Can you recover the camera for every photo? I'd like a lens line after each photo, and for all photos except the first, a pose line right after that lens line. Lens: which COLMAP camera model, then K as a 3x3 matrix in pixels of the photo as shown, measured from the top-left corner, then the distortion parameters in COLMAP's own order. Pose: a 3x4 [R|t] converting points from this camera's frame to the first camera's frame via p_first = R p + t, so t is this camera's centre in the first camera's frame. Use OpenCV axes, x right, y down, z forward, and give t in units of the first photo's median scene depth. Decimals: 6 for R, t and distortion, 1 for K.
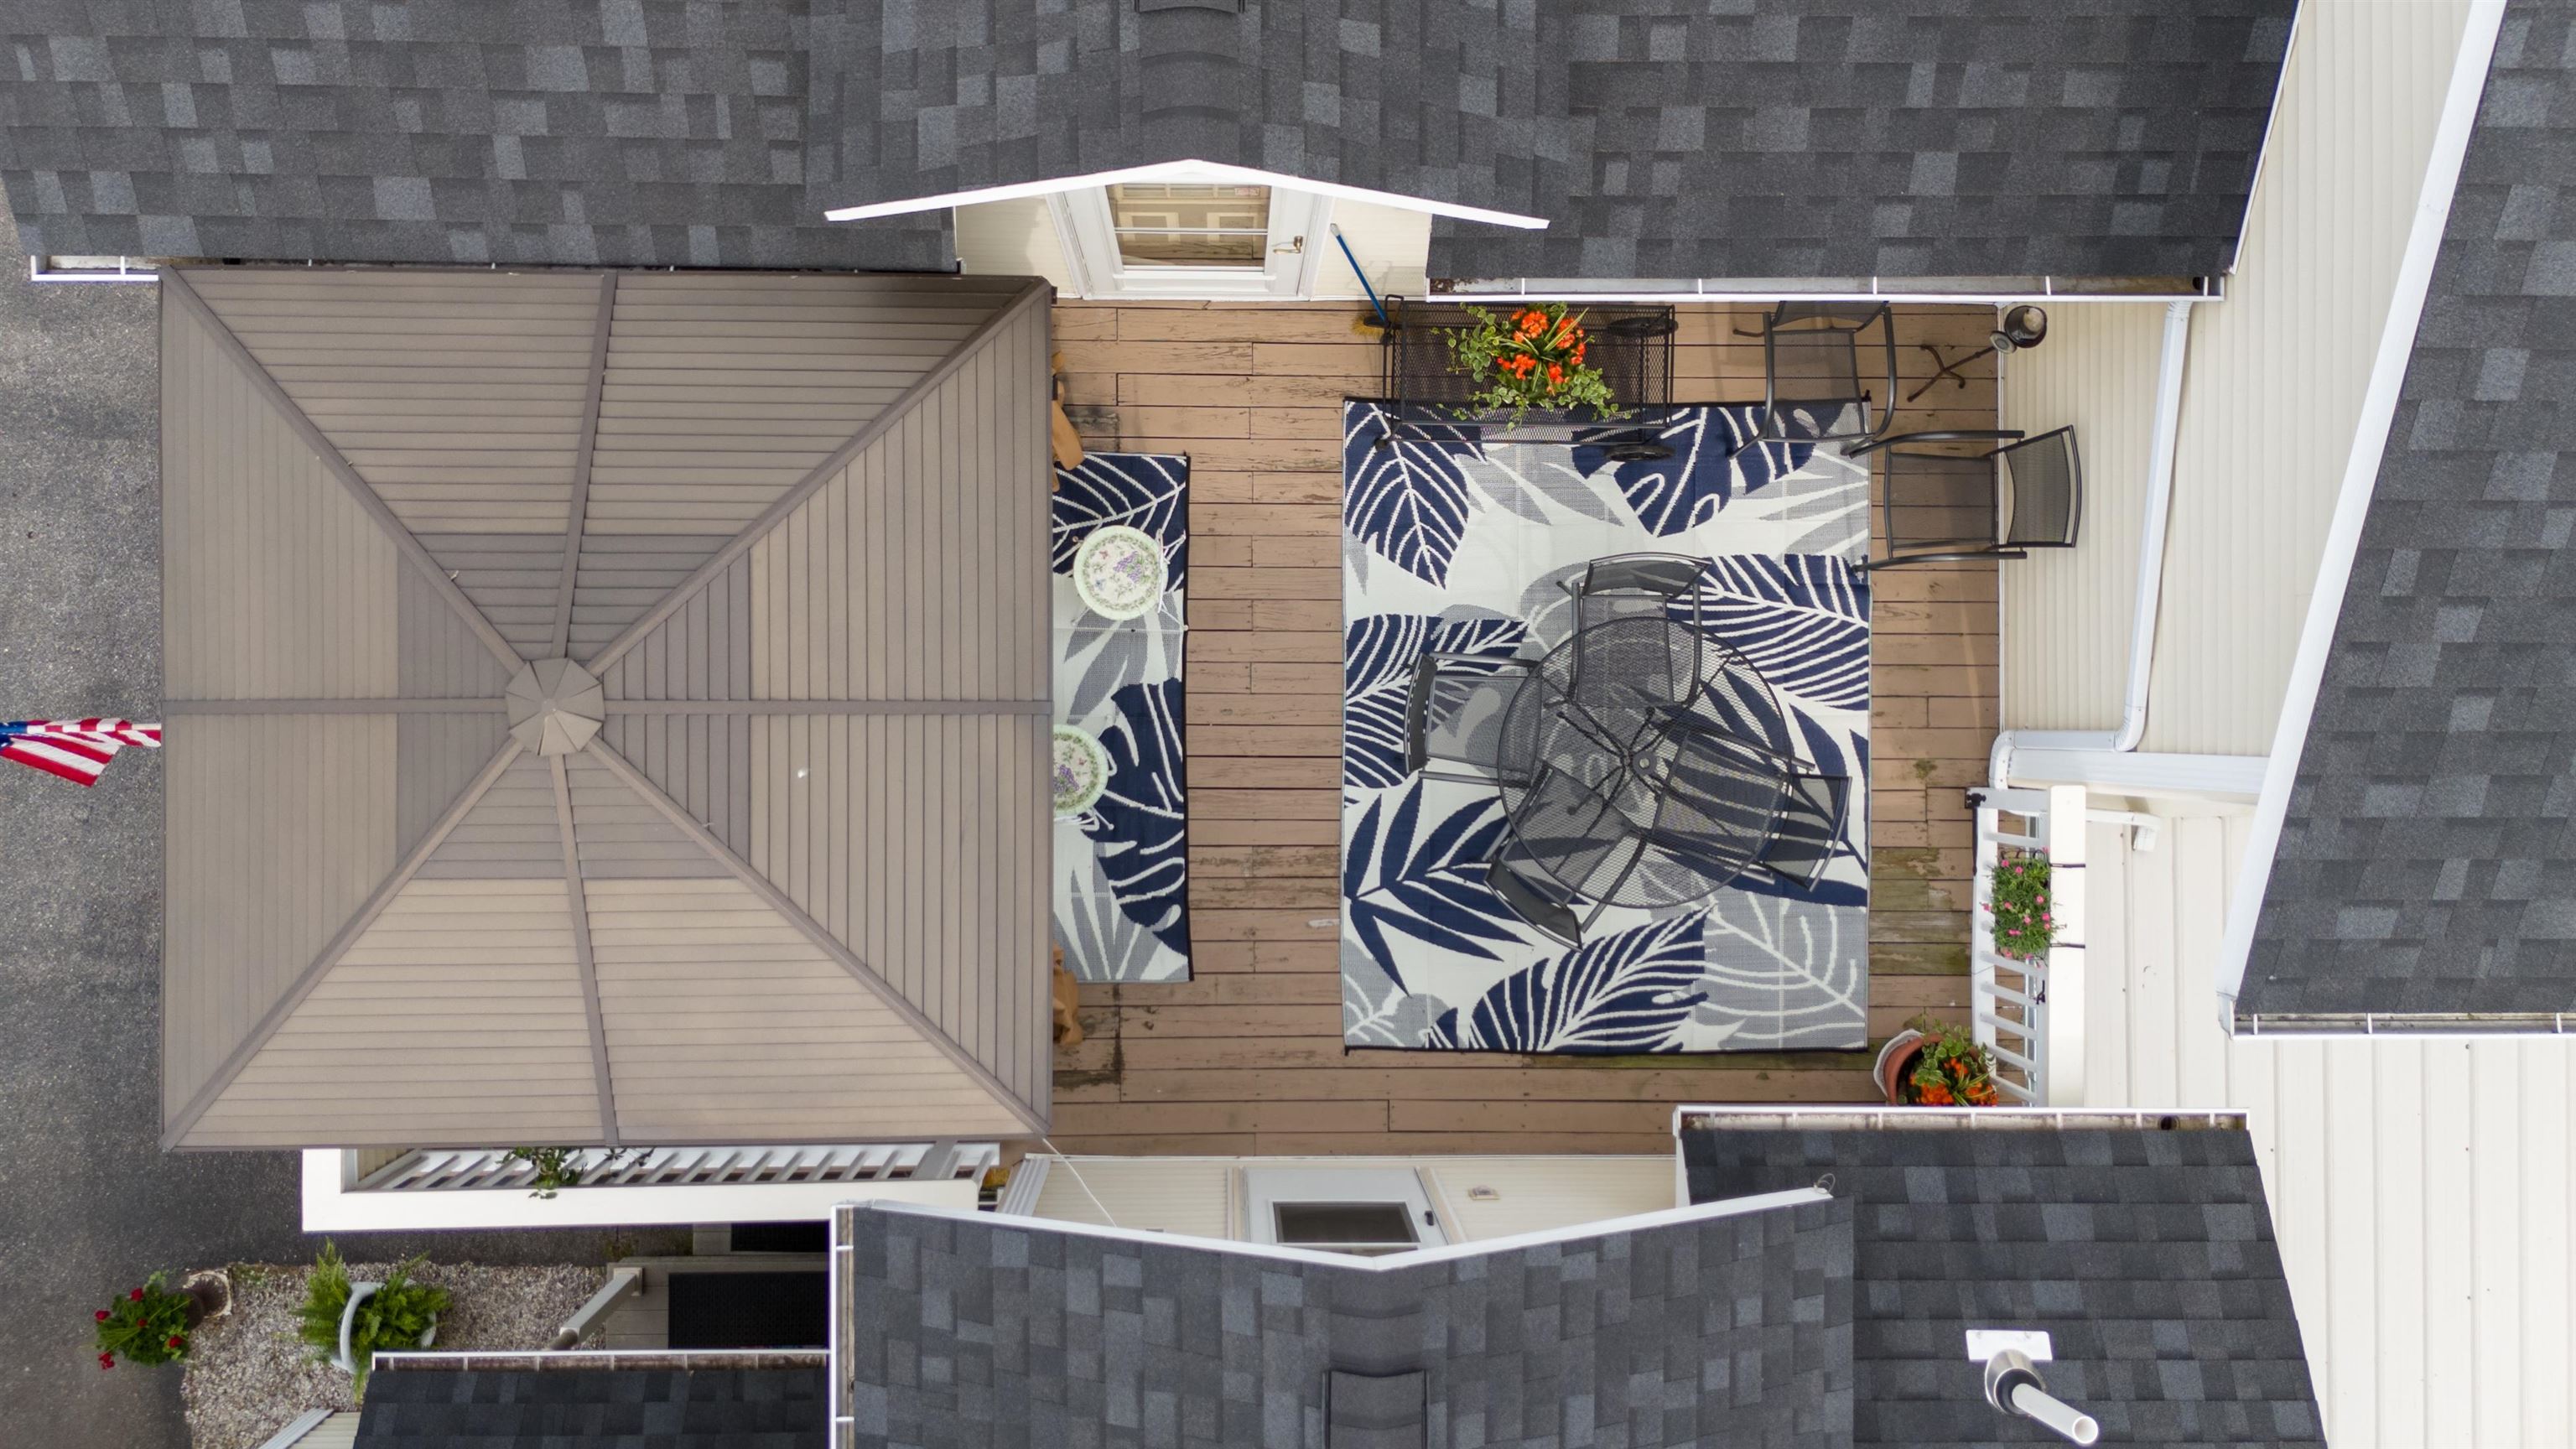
lens RADIAL K [[1894.4, 0, 1279.7], [0, 1894.4, 717.5], [0, 0, 1]] dist [0.063058, -0.075549]
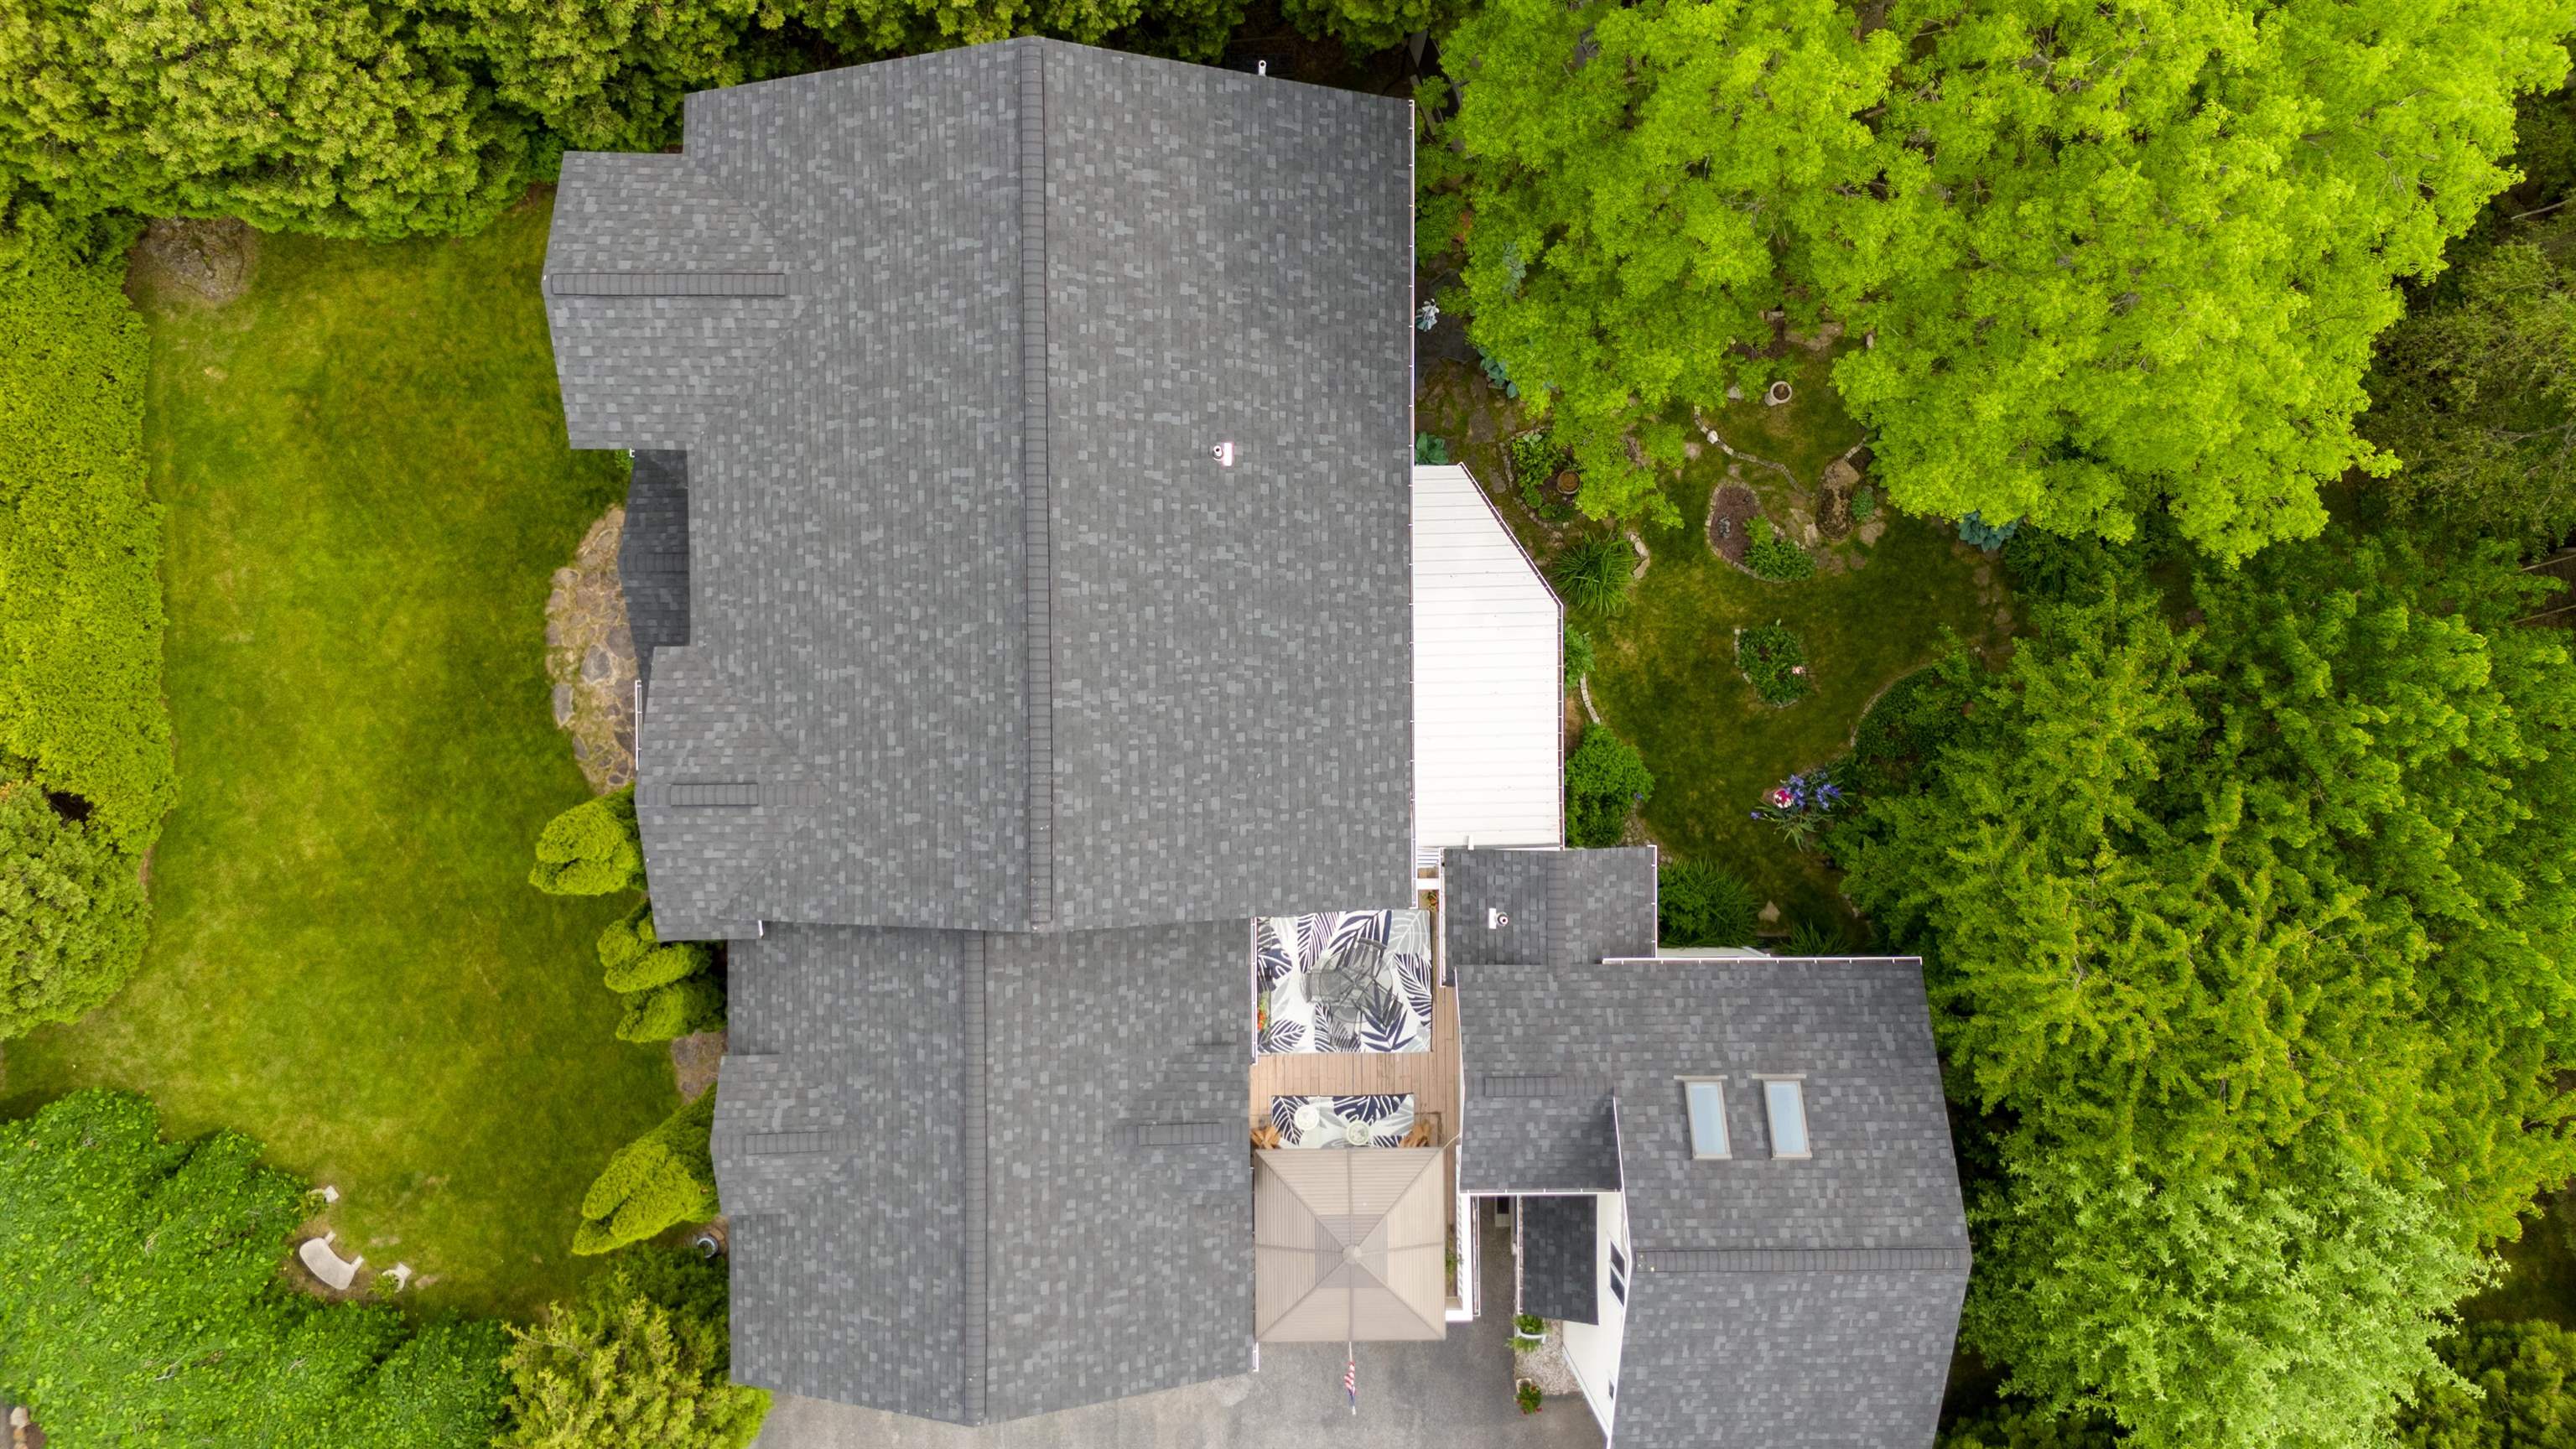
lens RADIAL K [[1894.4, 0, 1303.3], [0, 1894.4, 720.8], [0, 0, 1]] dist [0.063058, -0.075549]
pose [[-0.007064, -0.999599, -0.027427, 0.788106], [0.998932, -0.008306, 0.045449, -0.240566], [-0.045659, -0.027077, 0.998590, -2.694059]]
